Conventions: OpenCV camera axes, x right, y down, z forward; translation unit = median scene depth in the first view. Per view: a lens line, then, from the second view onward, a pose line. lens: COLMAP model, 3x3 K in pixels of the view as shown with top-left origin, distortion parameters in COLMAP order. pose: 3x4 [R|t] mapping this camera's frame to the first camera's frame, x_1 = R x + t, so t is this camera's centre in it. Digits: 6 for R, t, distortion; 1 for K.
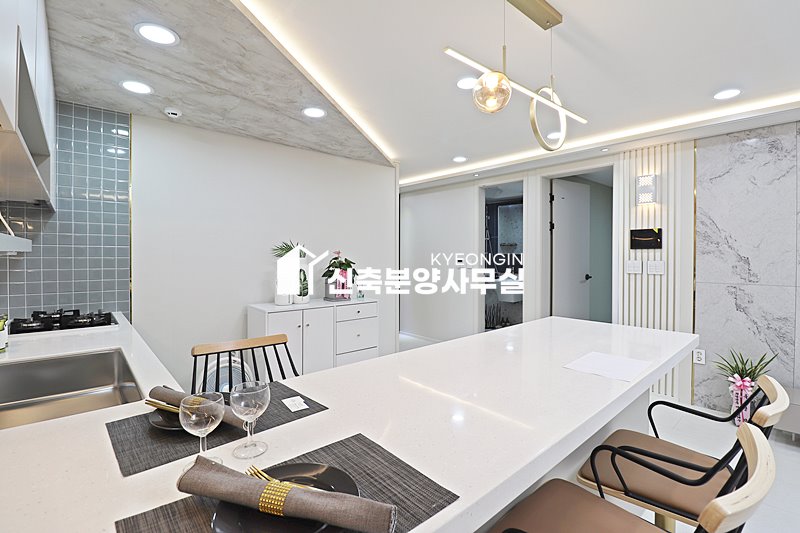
lens RADIAL K [[369.6, 0, 392.2], [0, 369.6, 263.7], [0, 0, 1]] dist [-0.011100, -0.006367]
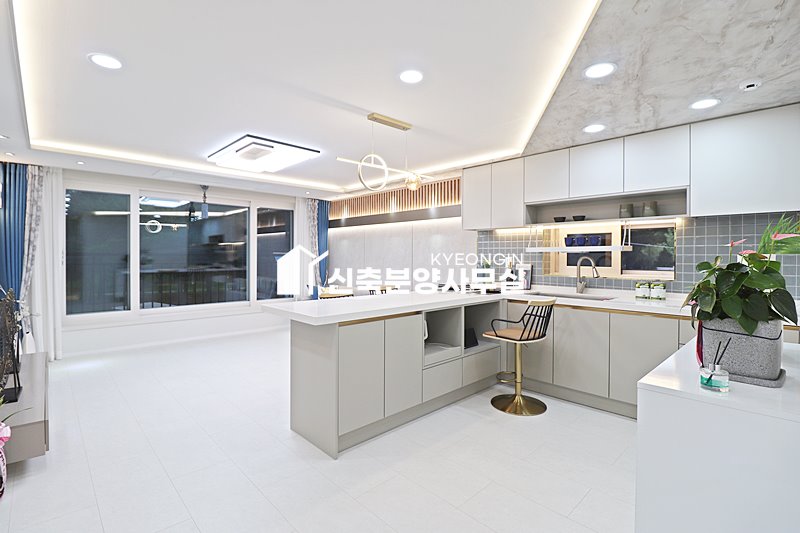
lens RADIAL K [[369.6, 0, 396.9], [0, 369.6, 260.1], [0, 0, 1]] dist [-0.011100, -0.006367]
pose [[-0.999501, -0.001182, -0.031580, 0.199395], [-0.001949, 0.999703, 0.024273, -0.016750], [0.031541, 0.024323, -0.999206, 1.490802]]
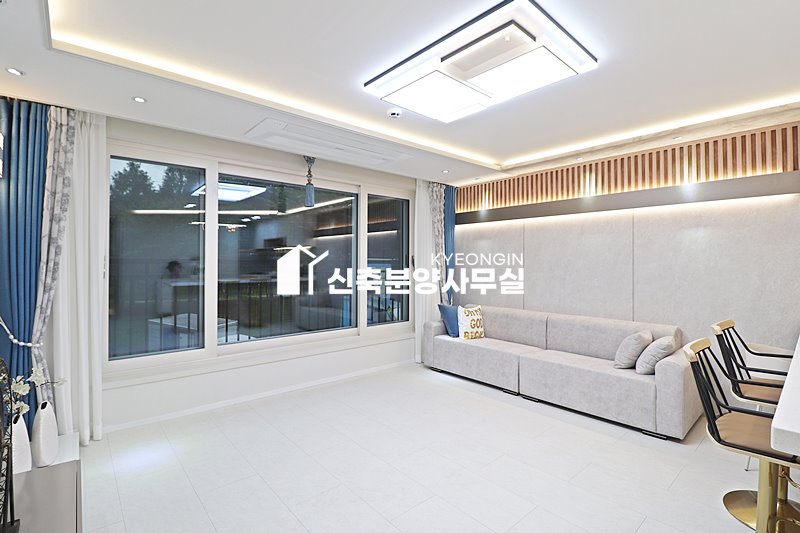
lens RADIAL K [[369.6, 0, 398.9], [0, 369.6, 260.8], [0, 0, 1]] dist [-0.011100, -0.006367]
pose [[-0.999884, 0.000636, 0.015201, 0.764934], [0.000767, 0.999962, 0.008628, -0.009560], [-0.015195, 0.008638, -0.999847, 0.865175]]
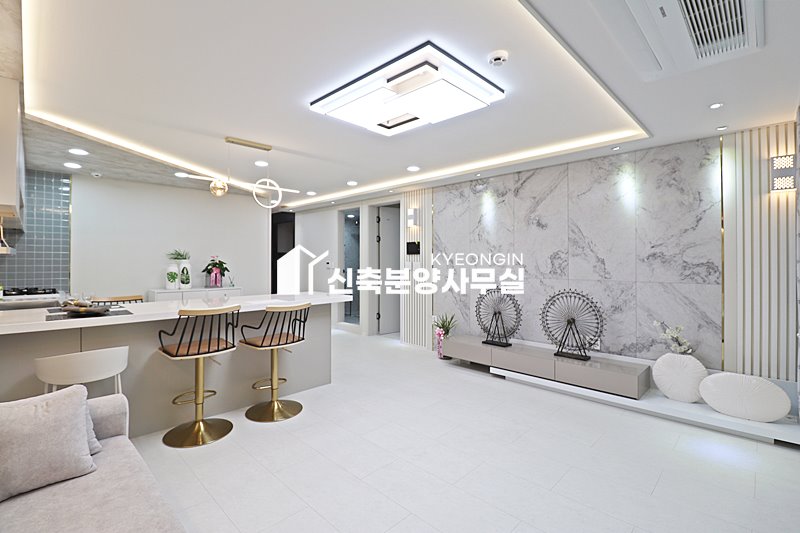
lens RADIAL K [[369.6, 0, 400.3], [0, 369.6, 261.8], [0, 0, 1]] dist [-0.011100, -0.006367]
pose [[0.998252, -0.000625, 0.059090, 0.581760], [0.001206, 0.999951, -0.009800, 0.008630], [-0.059081, 0.009854, 0.998205, -0.634262]]
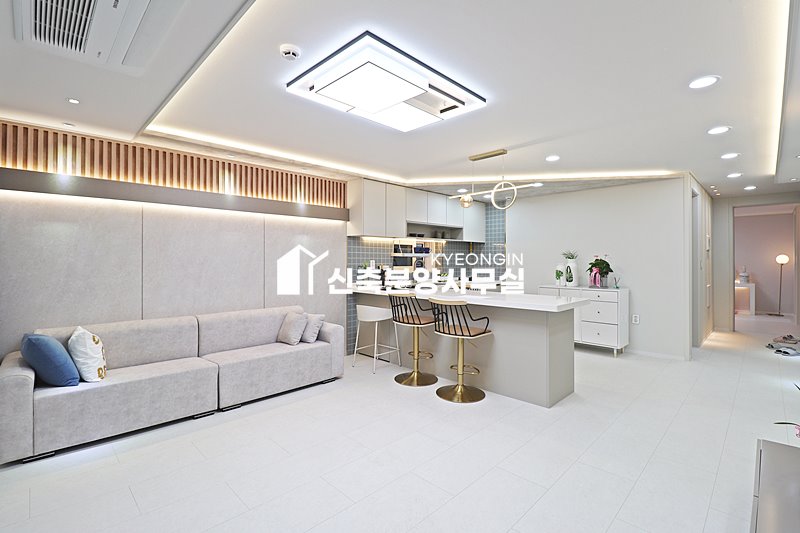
lens RADIAL K [[369.6, 0, 391.0], [0, 369.6, 259.8], [0, 0, 1]] dist [-0.011100, -0.006367]
pose [[0.043612, 0.003951, -0.999041, 1.419513], [-0.018170, 0.999830, 0.003161, -0.004427], [0.998883, 0.018014, 0.043676, 0.139879]]
